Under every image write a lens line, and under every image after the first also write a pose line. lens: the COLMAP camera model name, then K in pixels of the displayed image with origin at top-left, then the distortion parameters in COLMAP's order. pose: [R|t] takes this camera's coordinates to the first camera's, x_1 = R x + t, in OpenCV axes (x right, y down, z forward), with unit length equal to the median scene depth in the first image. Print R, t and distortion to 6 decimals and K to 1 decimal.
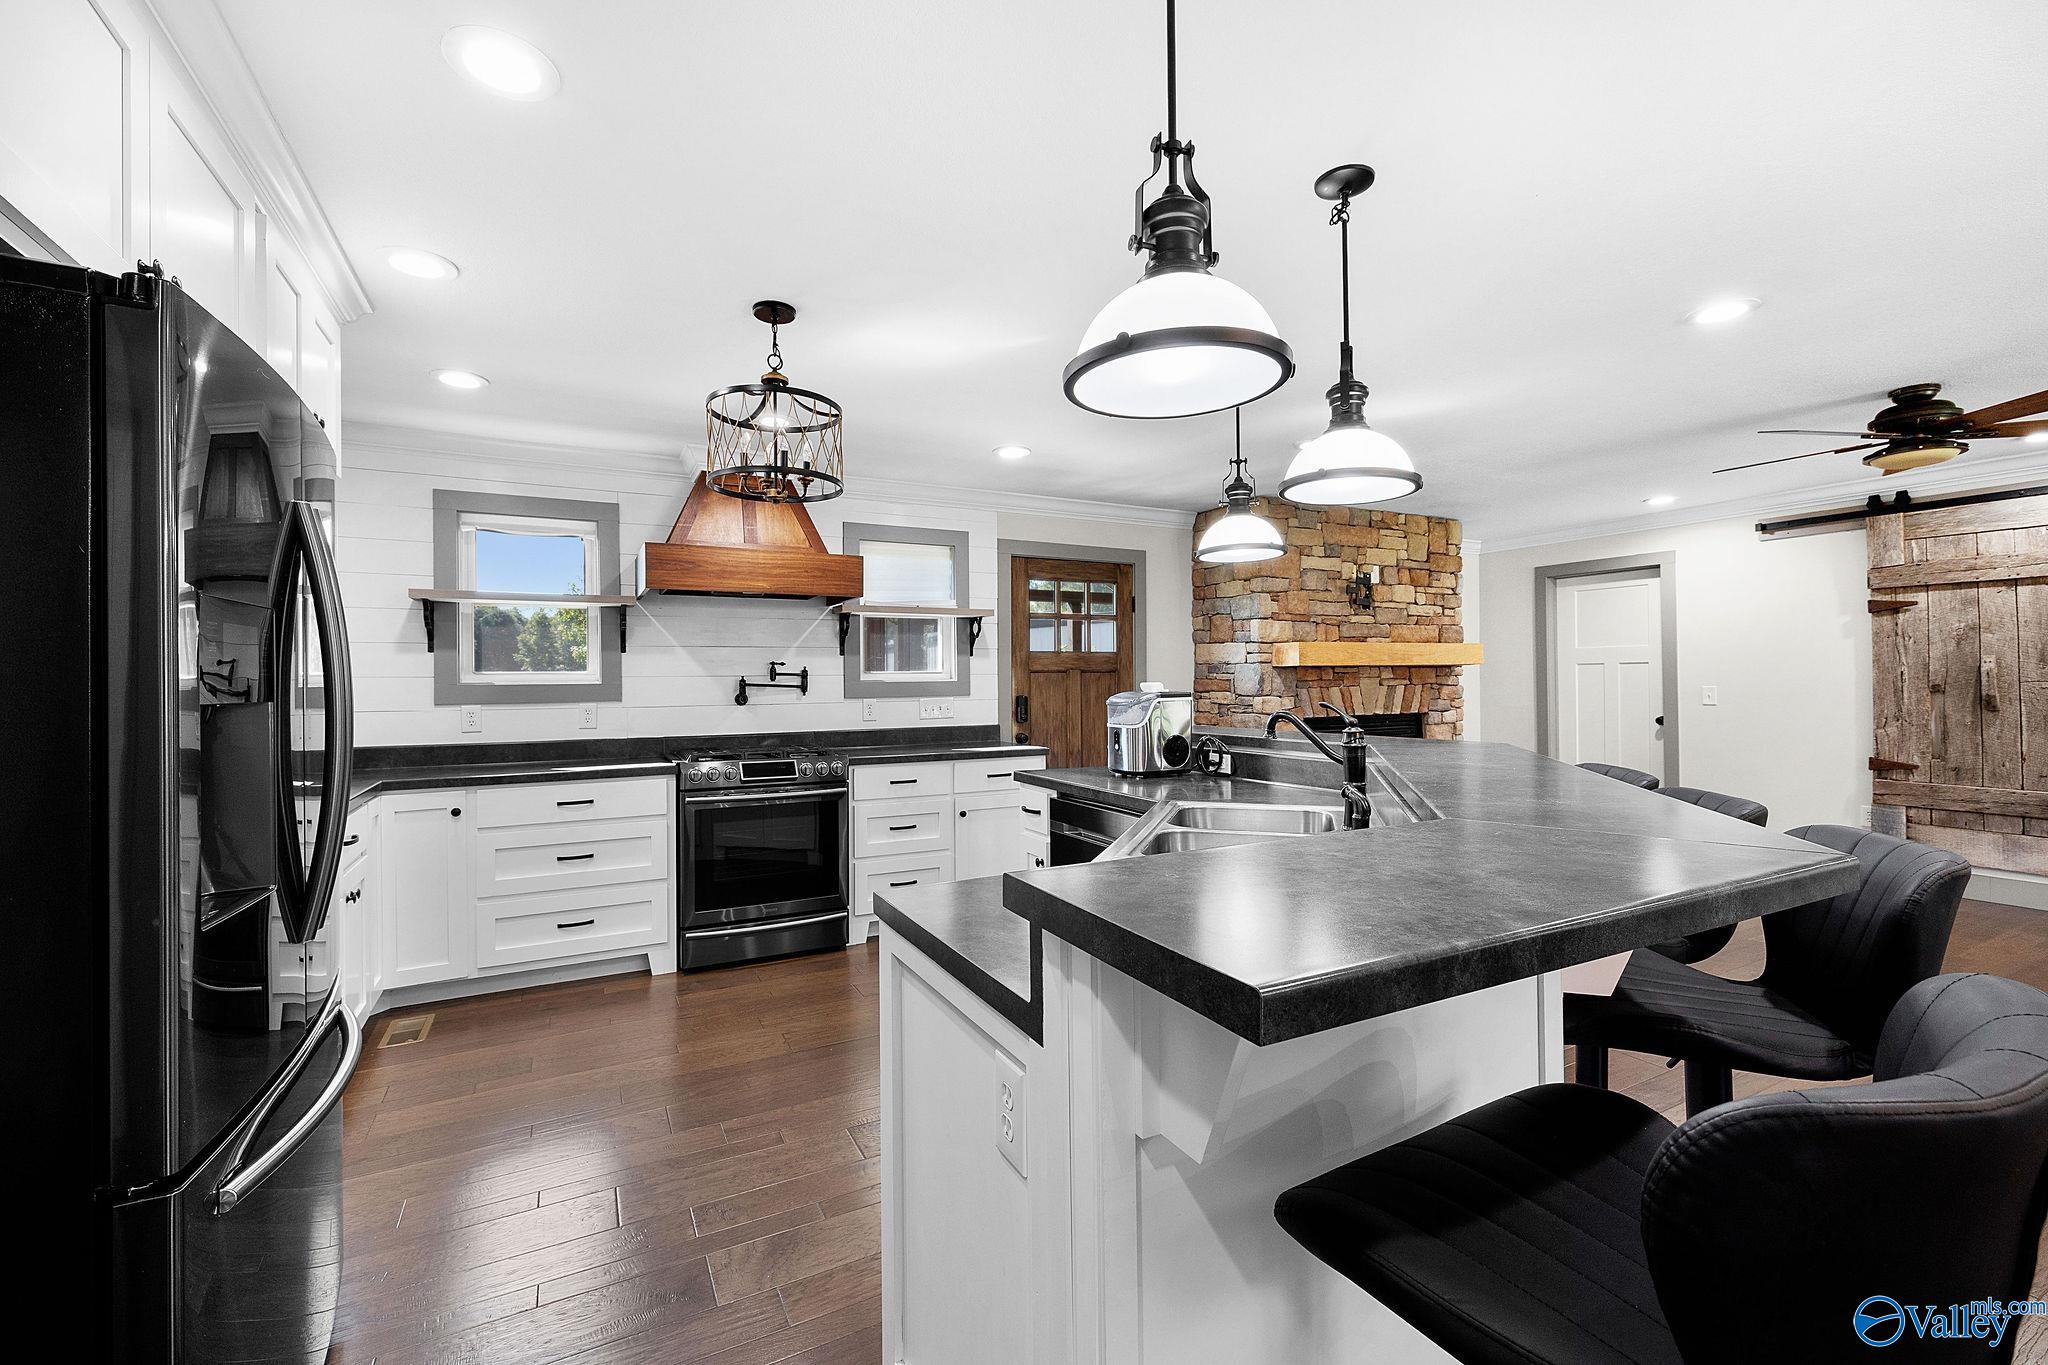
lens RADIAL K [[895.5, 0, 1032.4], [0, 895.5, 676.9], [0, 0, 1]] dist [-0.000602, -0.000067]
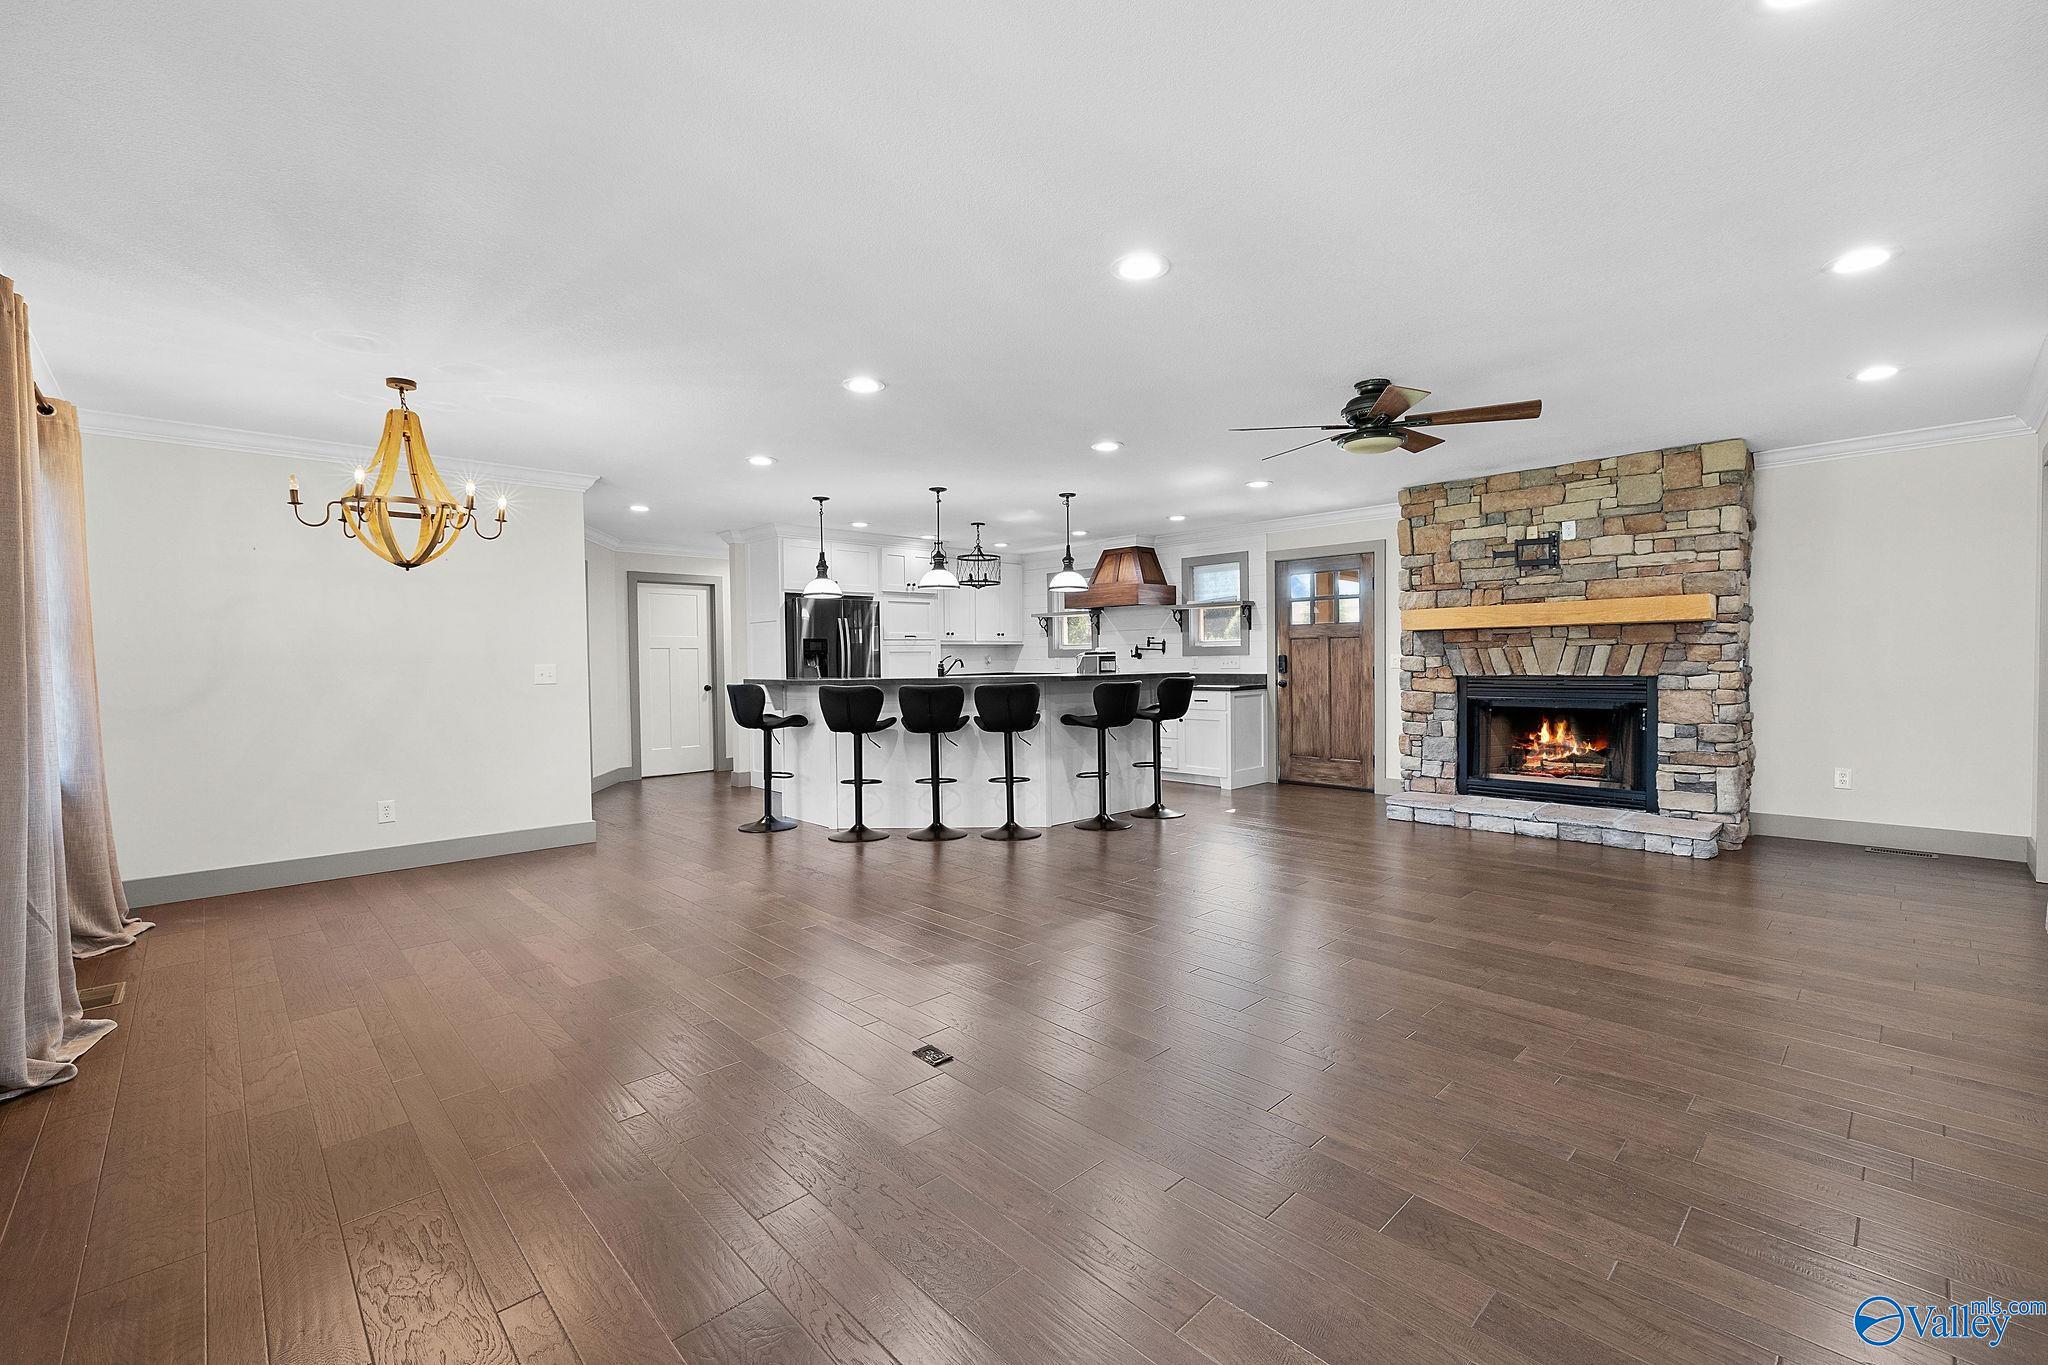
lens RADIAL K [[864.5, 0, 1016.0], [0, 864.5, 677.8], [0, 0, 1]] dist [0.000141, -0.000406]
pose [[0.256295, 0.027491, -0.966208, 1.206811], [0.013888, 0.999388, 0.032119, 0.006167], [0.966499, -0.021650, 0.255757, 0.195574]]
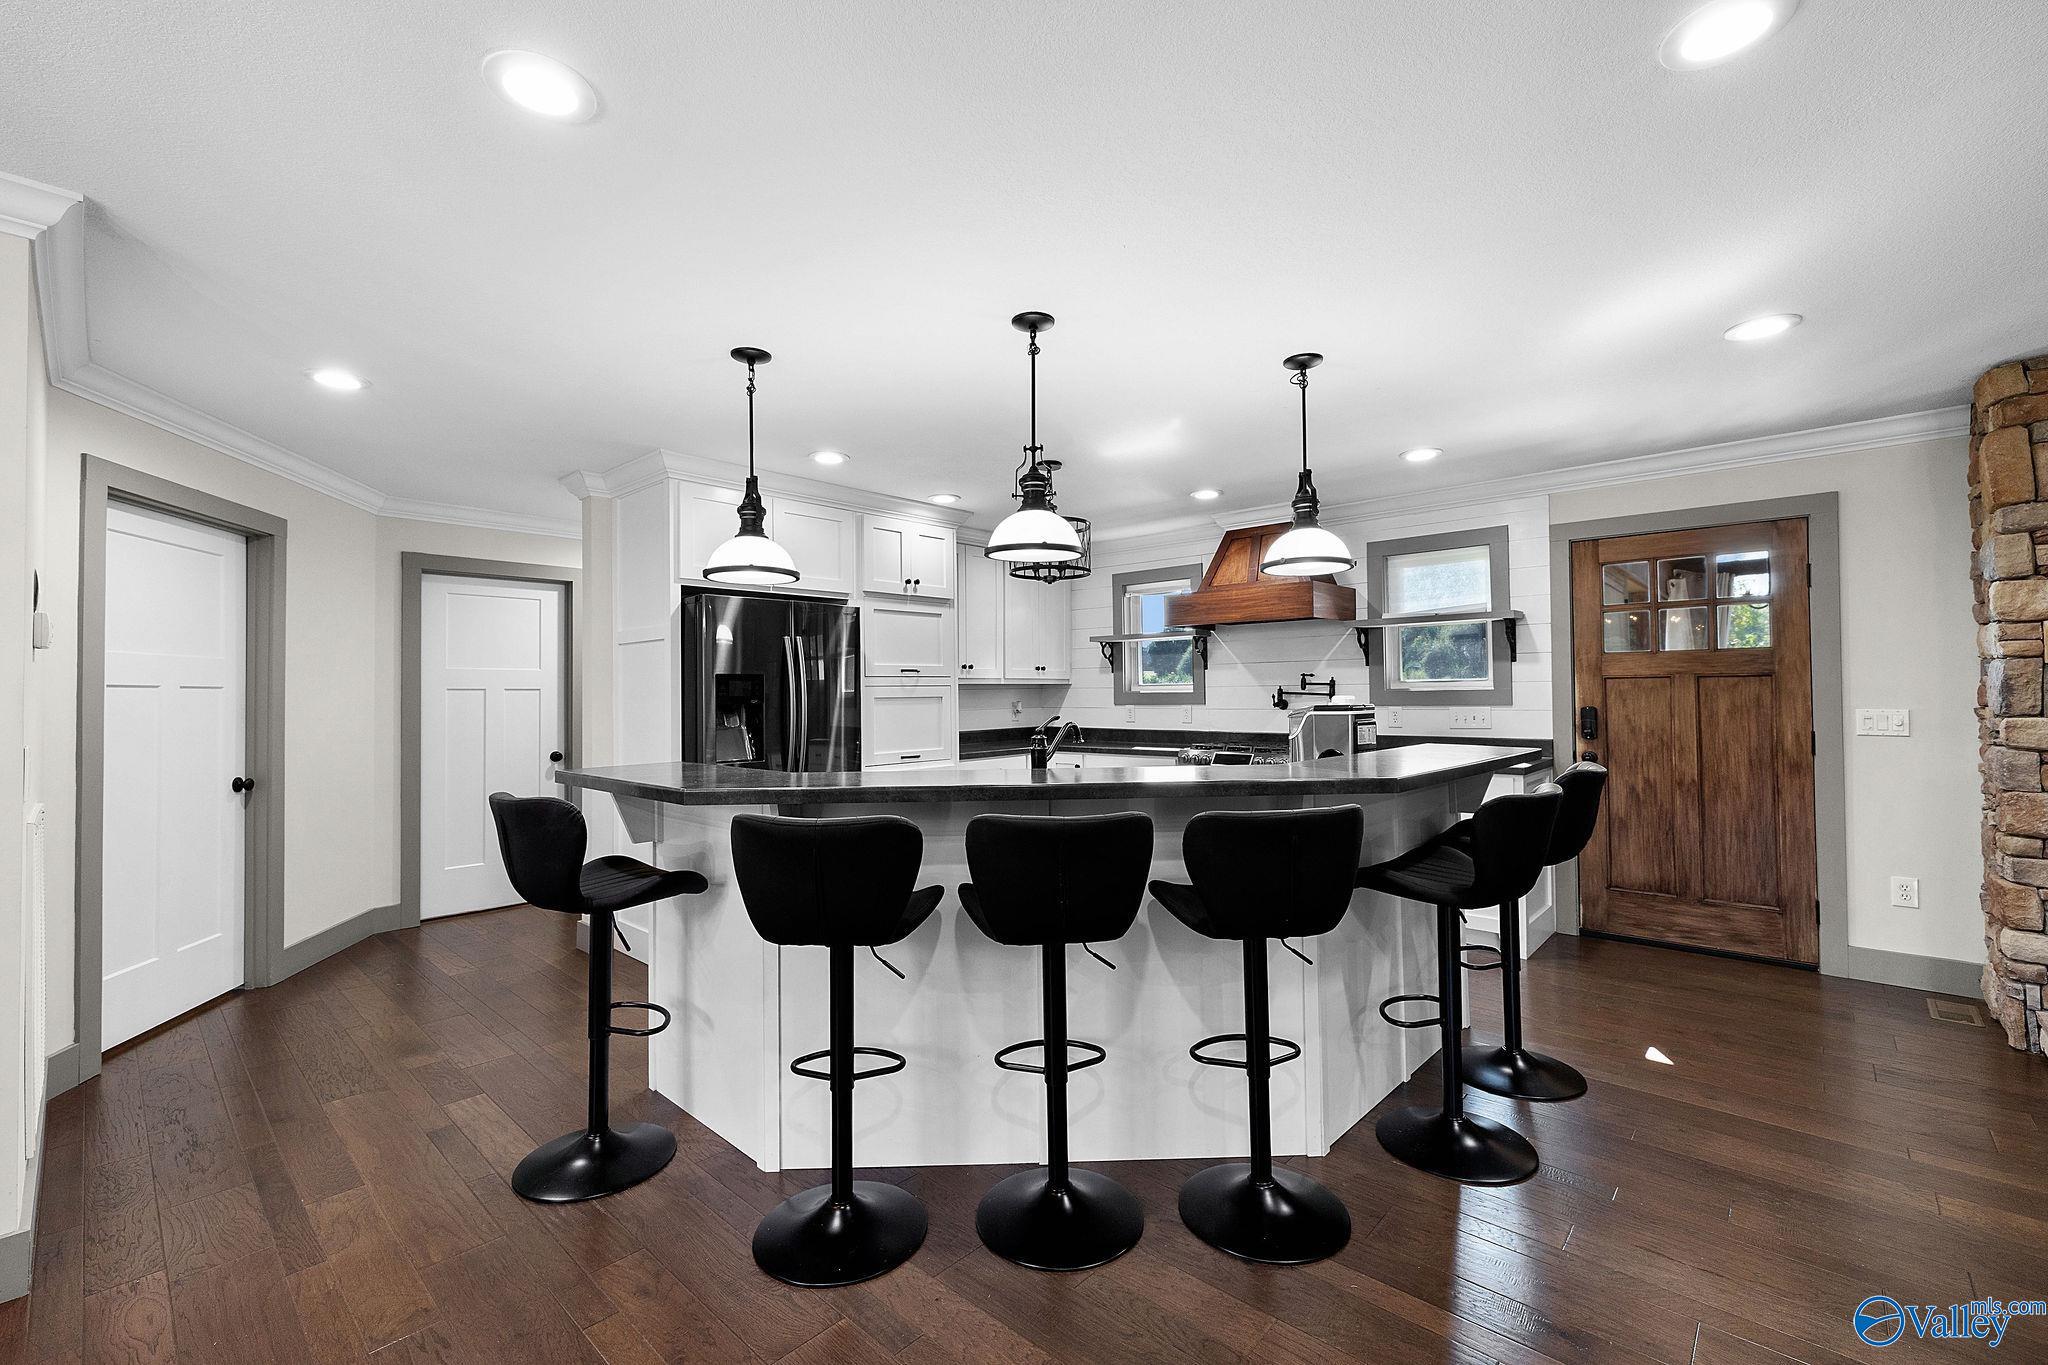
lens RADIAL K [[864.5, 0, 1016.0], [0, 864.5, 677.8], [0, 0, 1]] dist [0.000141, -0.000406]
pose [[0.317906, -0.011478, -0.948053, 0.556180], [0.010506, 0.999908, -0.008583, -0.004444], [0.948064, -0.007232, 0.317997, 0.228433]]
